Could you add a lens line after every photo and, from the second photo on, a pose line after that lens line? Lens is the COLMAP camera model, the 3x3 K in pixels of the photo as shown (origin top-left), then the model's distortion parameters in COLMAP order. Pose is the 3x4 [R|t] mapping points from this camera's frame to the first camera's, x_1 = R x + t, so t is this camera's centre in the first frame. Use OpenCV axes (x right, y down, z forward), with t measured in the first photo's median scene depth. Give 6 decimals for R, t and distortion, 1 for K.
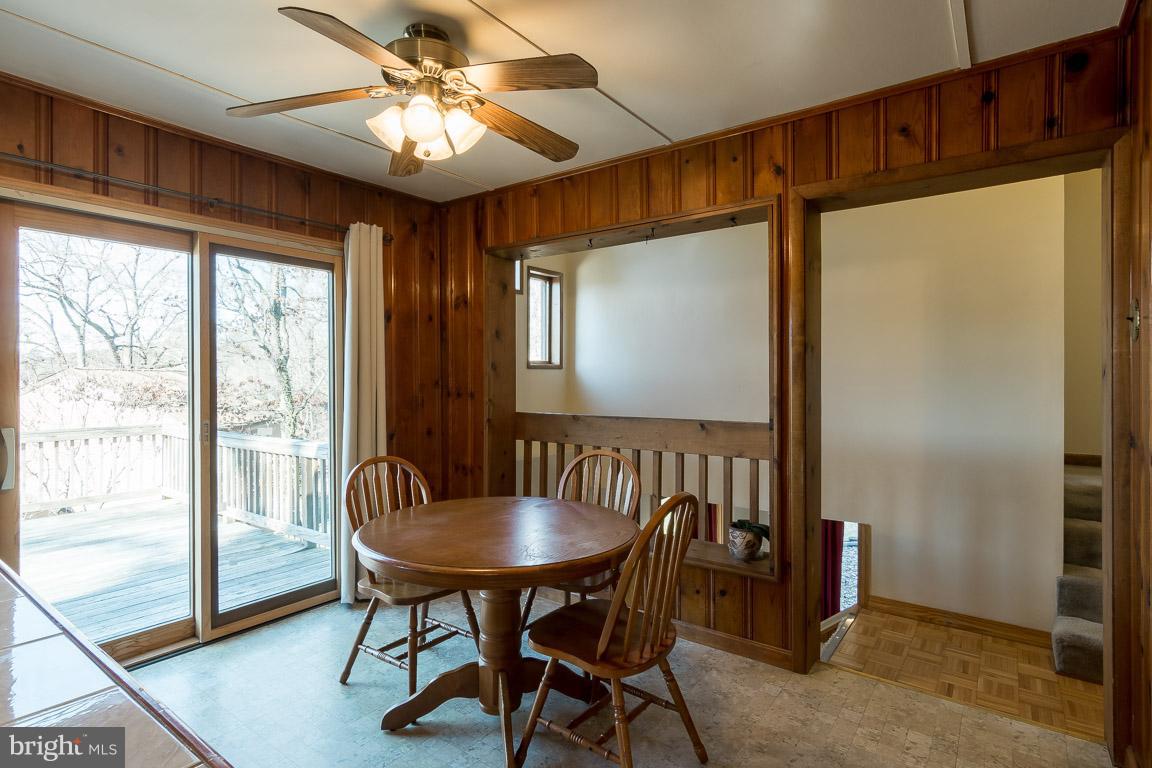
lens RADIAL K [[582.1, 0, 574.3], [0, 582.1, 378.2], [0, 0, 1]] dist [-0.007744, 0.003726]
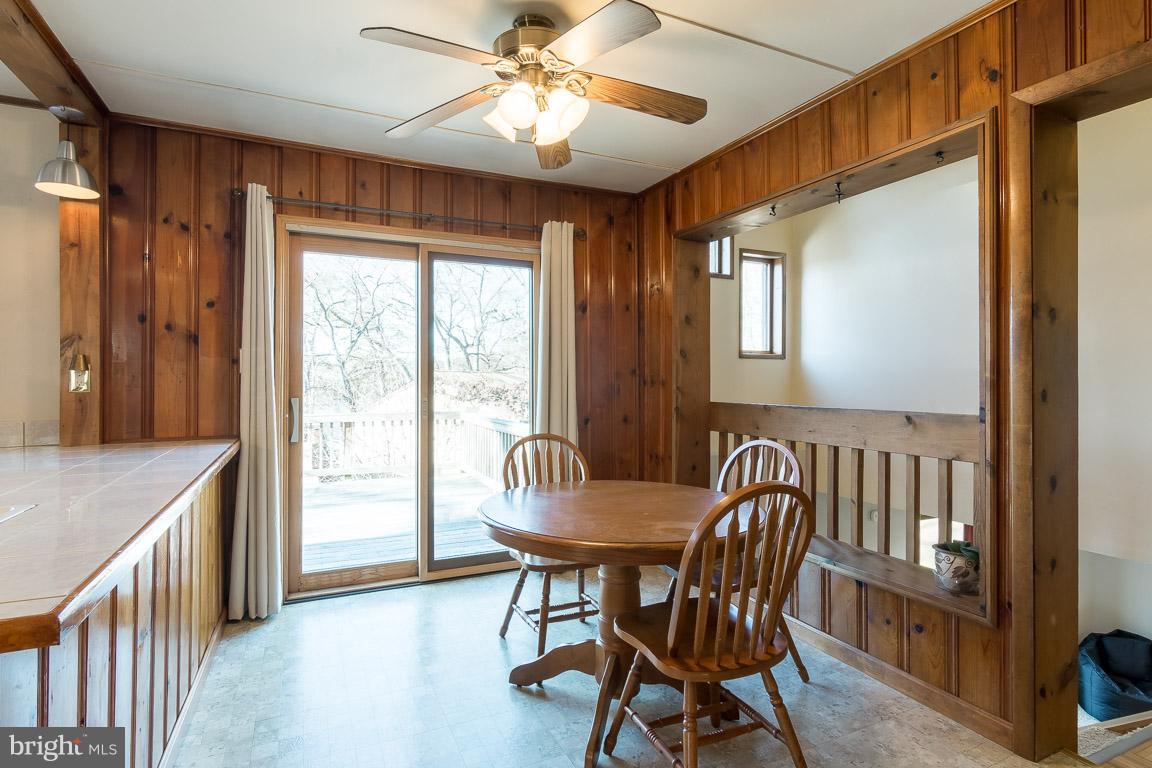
lens RADIAL K [[582.1, 0, 574.0], [0, 582.1, 379.1], [0, 0, 1]] dist [-0.007744, 0.003726]
pose [[0.878929, 0.002052, -0.476949, 0.216986], [-0.004173, 0.999986, -0.003387, 0.035226], [0.476935, 0.004967, 0.878925, 0.081731]]
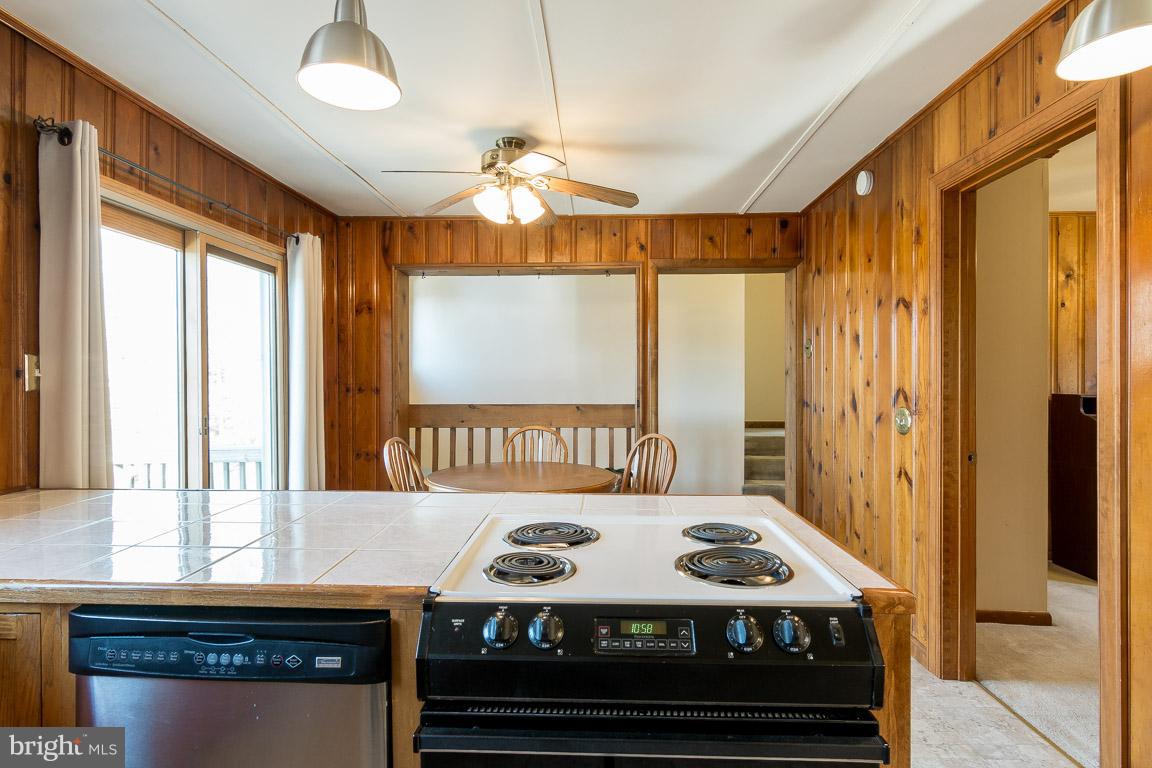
lens RADIAL K [[582.1, 0, 574.5], [0, 582.1, 381.1], [0, 0, 1]] dist [-0.007744, 0.003726]
pose [[0.829662, -0.002688, 0.558259, -0.663750], [-0.000262, 0.999986, 0.005204, 0.006984], [-0.558265, -0.004464, 0.829650, -0.226530]]
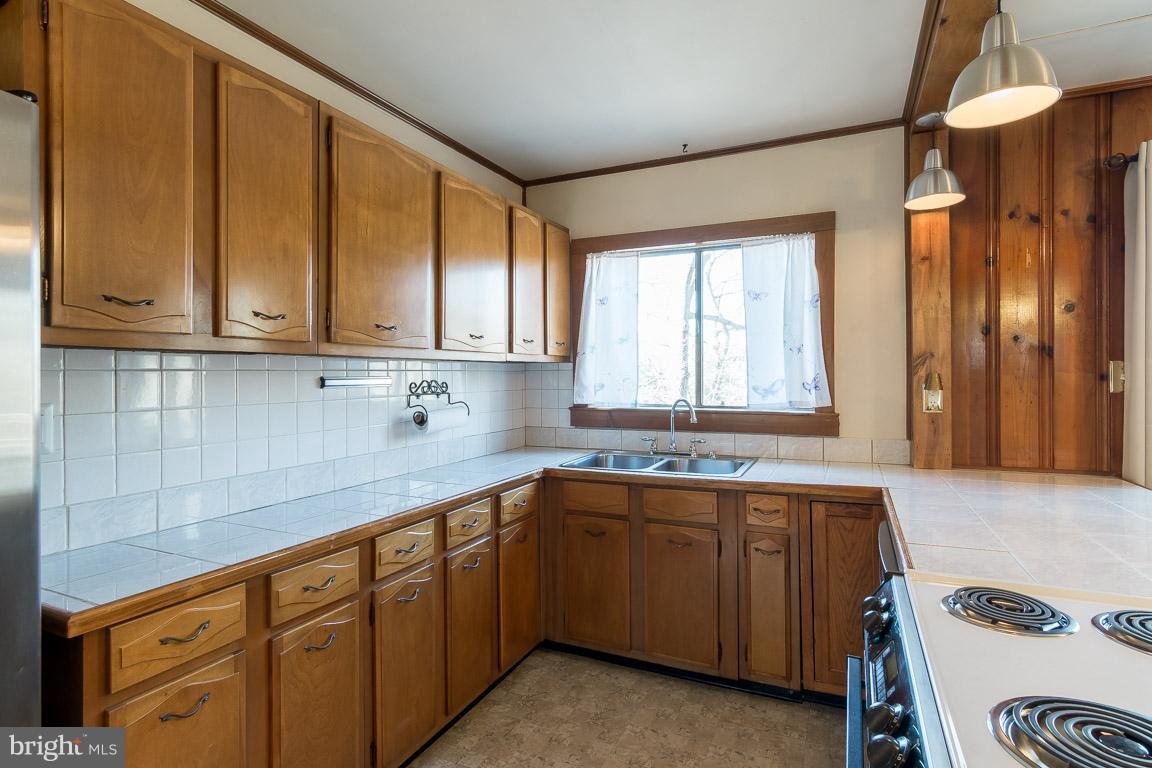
lens RADIAL K [[582.1, 0, 572.4], [0, 582.1, 375.5], [0, 0, 1]] dist [-0.007744, 0.003726]
pose [[0.188597, -0.000145, -0.982055, -0.158745], [-0.001066, 0.999999, -0.000352, 0.000700], [0.982054, 0.001113, 0.188597, -0.182473]]
